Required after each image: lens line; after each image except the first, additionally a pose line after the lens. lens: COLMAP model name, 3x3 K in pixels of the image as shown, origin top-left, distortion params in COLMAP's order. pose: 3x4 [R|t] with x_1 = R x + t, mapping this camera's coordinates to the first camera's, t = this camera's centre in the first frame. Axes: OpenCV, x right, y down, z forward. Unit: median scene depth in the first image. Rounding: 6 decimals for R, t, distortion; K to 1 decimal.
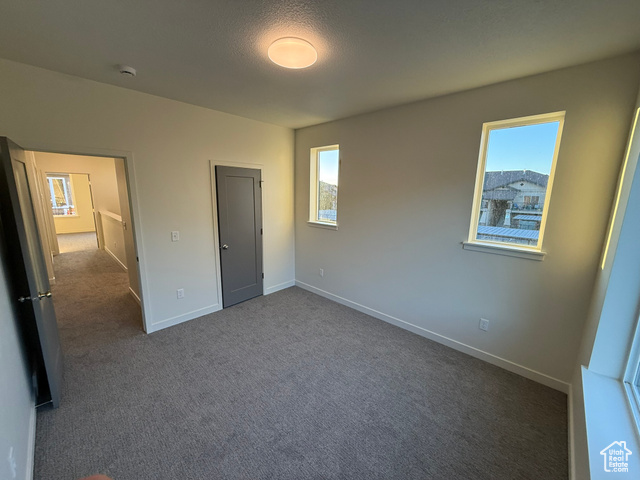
lens RADIAL K [[254.4, 0, 314.8], [0, 254.4, 238.1], [0, 0, 1]] dist [-0.000907, 0.000568]
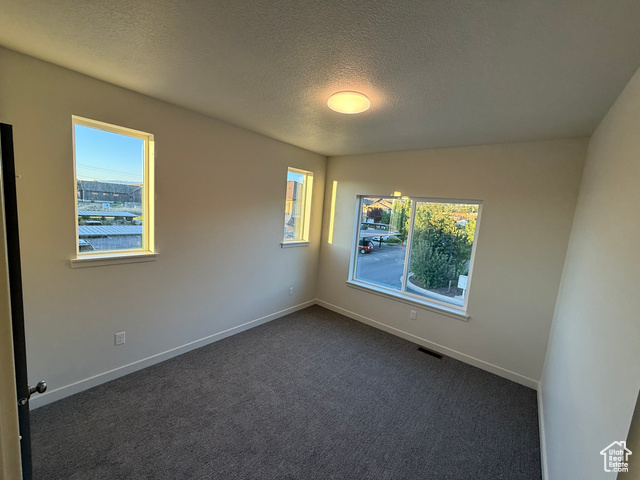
lens RADIAL K [[254.4, 0, 313.8], [0, 254.4, 240.0], [0, 0, 1]] dist [-0.000907, 0.000568]
pose [[-0.069662, -0.133357, 0.988617, -0.707089], [0.120077, 0.982698, 0.141020, -0.149008], [-0.990317, 0.128534, -0.052443, 0.709878]]
